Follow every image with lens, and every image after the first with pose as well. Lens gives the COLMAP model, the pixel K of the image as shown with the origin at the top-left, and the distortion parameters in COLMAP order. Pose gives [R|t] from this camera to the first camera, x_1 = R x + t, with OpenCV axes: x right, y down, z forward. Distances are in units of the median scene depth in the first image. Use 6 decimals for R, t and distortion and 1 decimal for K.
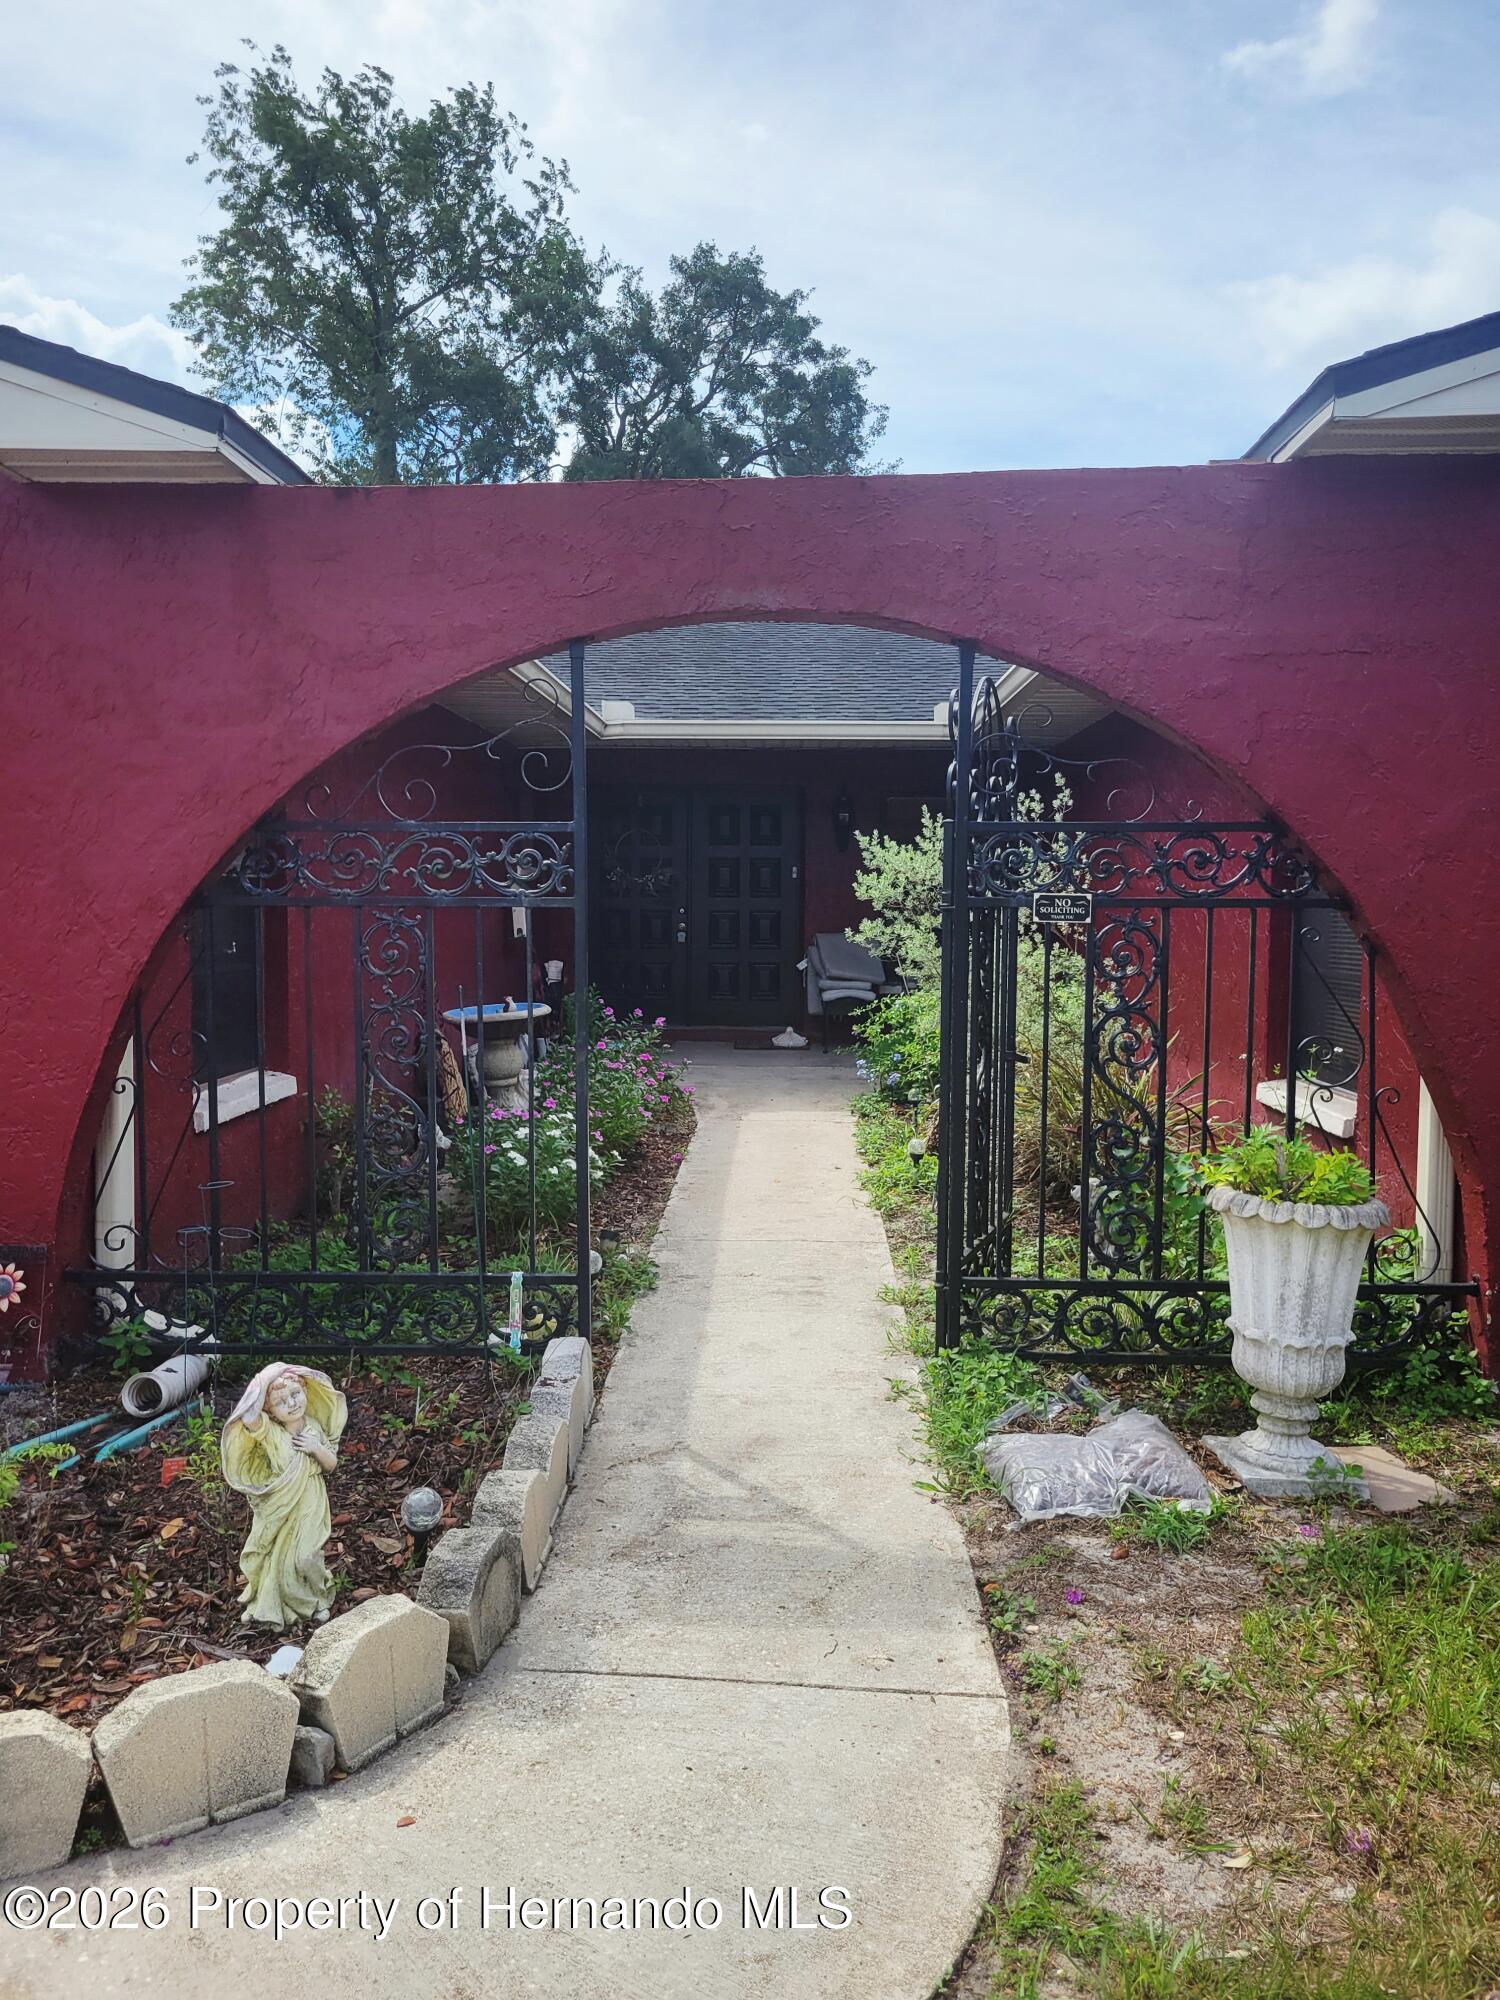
lens RADIAL K [[1535.1, 0, 749.5], [0, 1535.1, 960.0], [0, 0, 1]] dist [0.097089, -0.099548]
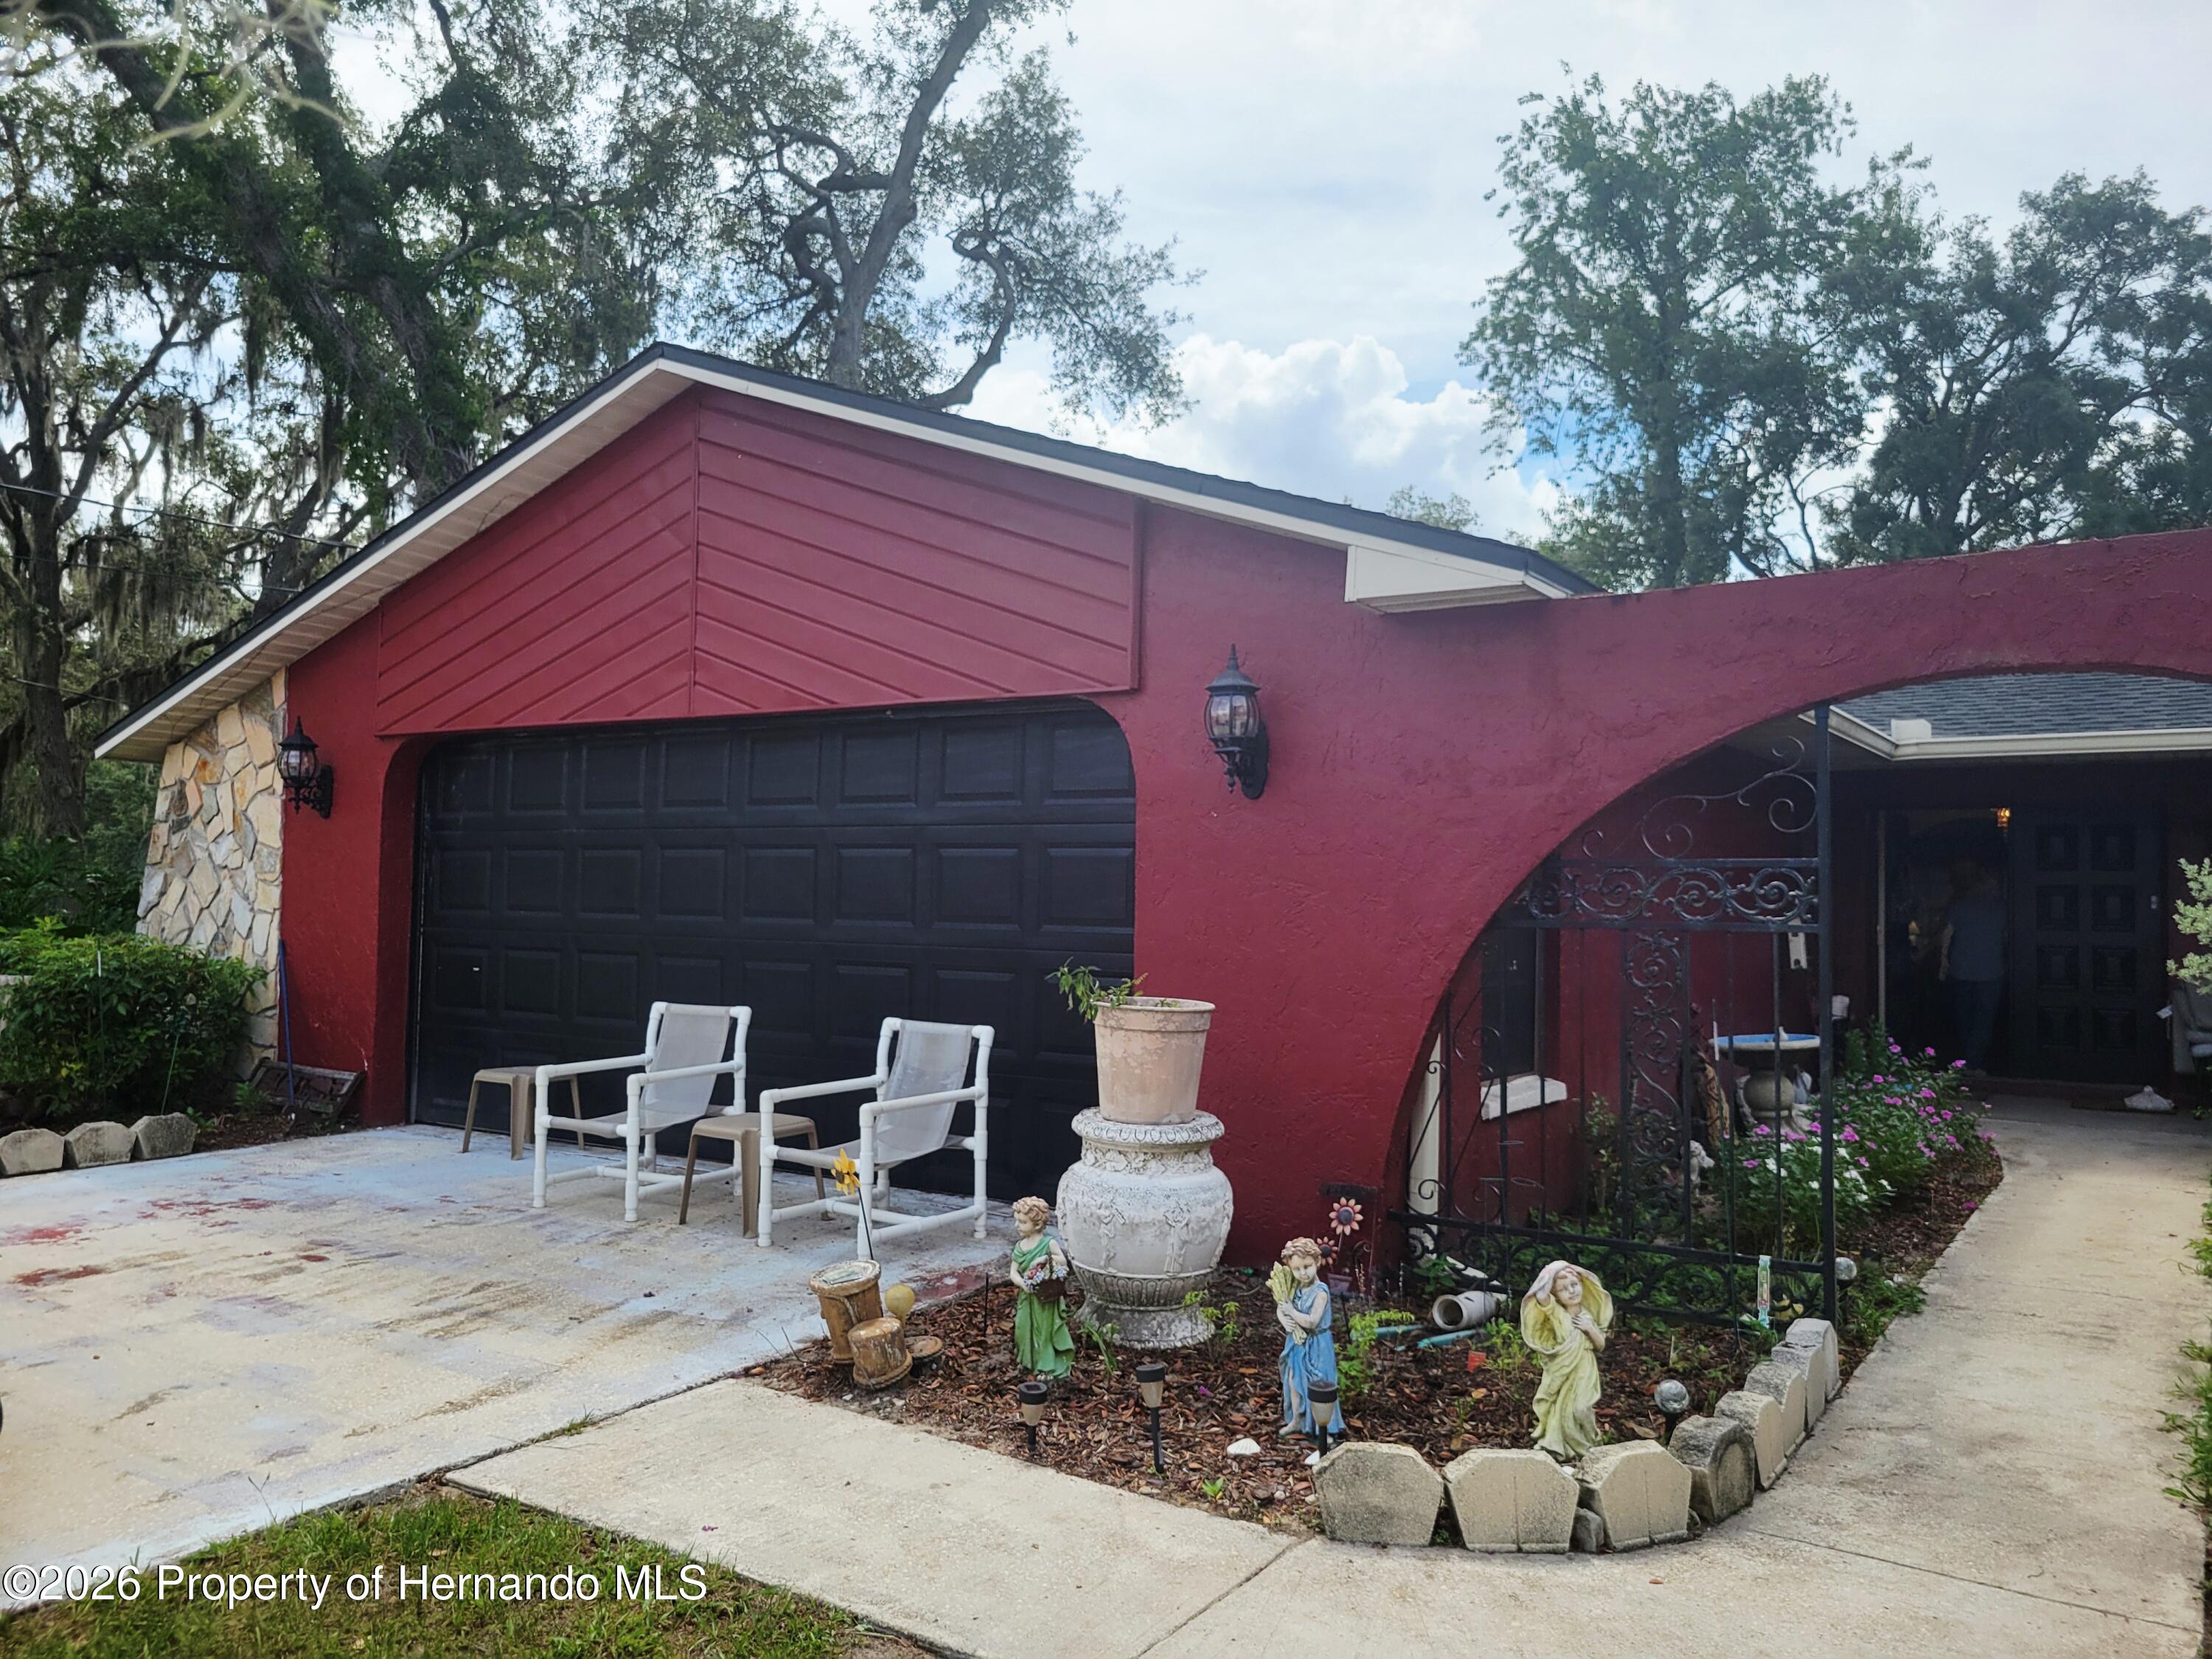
lens RADIAL K [[1697.8, 0, 1102.0], [0, 1697.8, 897.2], [0, 0, 1]] dist [0.097089, -0.099548]
pose [[0.855221, 0.004565, -0.518243, 0.086999], [-0.034325, 0.998265, -0.047850, 0.017500], [0.517125, 0.058711, 0.853894, -0.341923]]
